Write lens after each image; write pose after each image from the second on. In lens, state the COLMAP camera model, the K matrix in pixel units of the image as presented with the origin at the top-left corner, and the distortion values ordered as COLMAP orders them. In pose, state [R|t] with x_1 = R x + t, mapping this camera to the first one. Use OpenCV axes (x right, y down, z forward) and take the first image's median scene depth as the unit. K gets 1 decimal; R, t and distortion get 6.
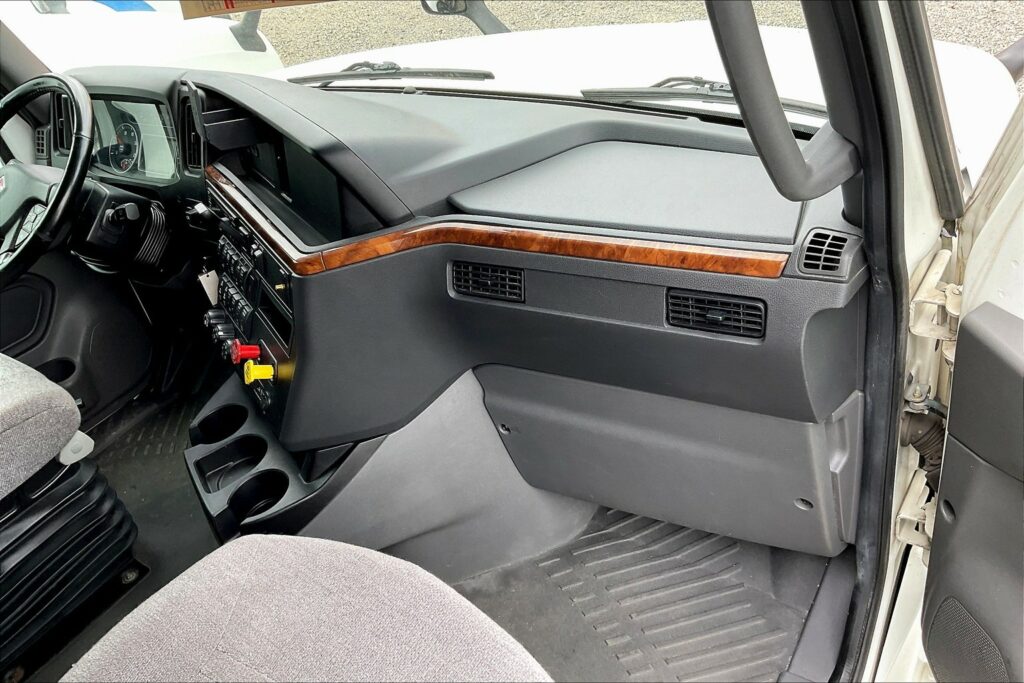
lens RADIAL K [[847.0, 0, 512.0], [0, 847.0, 341.5], [0, 0, 1]] dist [0.102203, -0.194826]
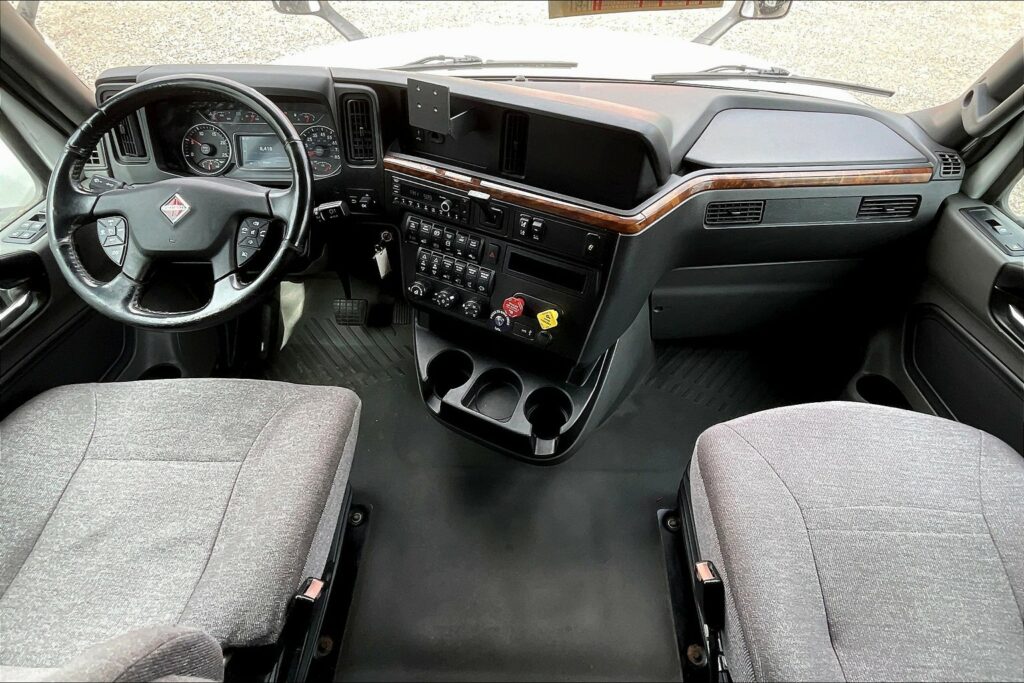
lens RADIAL K [[511.9, 0, 526.4], [0, 511.9, 295.4], [0, 0, 1]] dist [-0.001873, -0.000508]
pose [[0.813726, -0.254146, 0.522743, -0.676415], [0.184105, 0.965734, 0.182932, -0.132955], [-0.551322, -0.052617, 0.832632, 0.378018]]
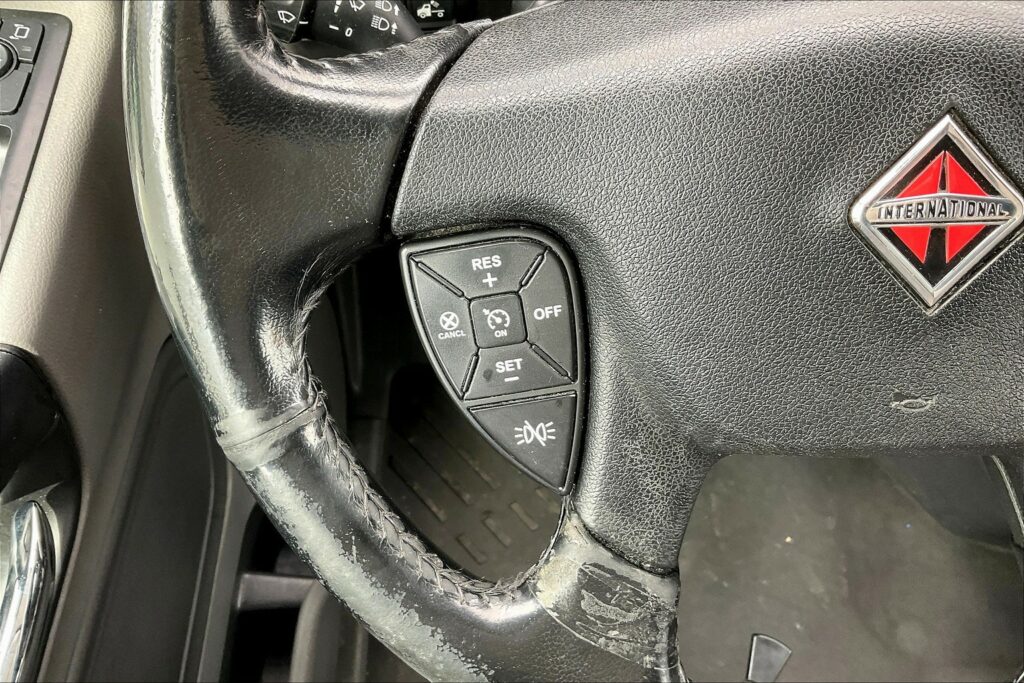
lens RADIAL K [[847.0, 0, 512.0], [0, 847.0, 341.5], [0, 0, 1]] dist [0.102203, -0.194826]
pose [[0.801333, -0.444172, 0.400720, -0.817459], [0.194299, 0.826787, 0.527893, -0.282146], [-0.565786, -0.345158, 0.748834, 1.033299]]
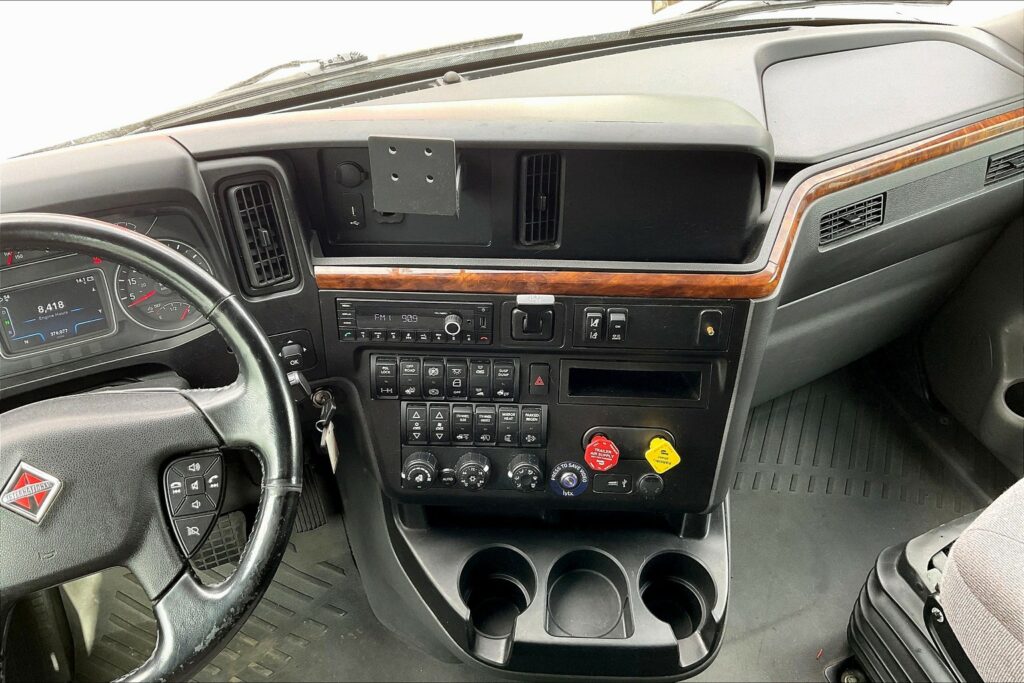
lens RADIAL K [[847.0, 0, 512.0], [0, 847.0, 341.5], [0, 0, 1]] dist [0.102203, -0.194826]
pose [[0.525009, -0.450447, 0.722124, -0.850145], [0.383120, 0.882718, 0.272081, -0.306875], [-0.759990, 0.133815, 0.636010, 0.565477]]
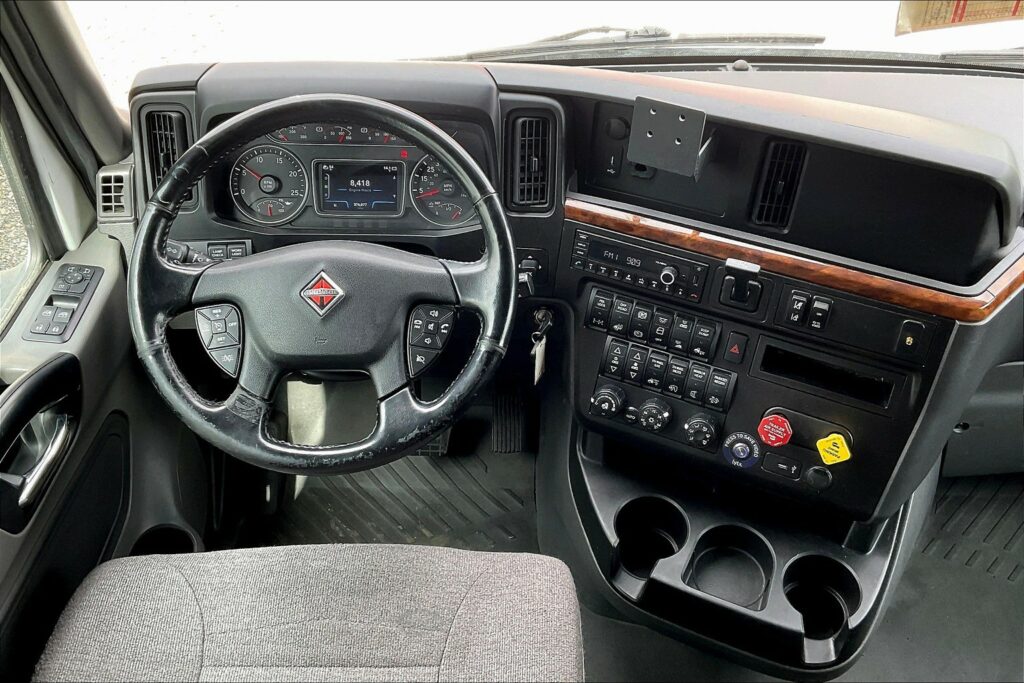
lens RADIAL K [[1039.0, 0, 510.2], [0, 1039.0, 326.8], [0, 0, 1]] dist [0.156809, -0.383800]
pose [[0.803009, -0.234261, 0.547995, -1.023039], [0.189448, 0.972149, 0.137972, -0.260927], [-0.565054, -0.006977, 0.825024, 0.330006]]
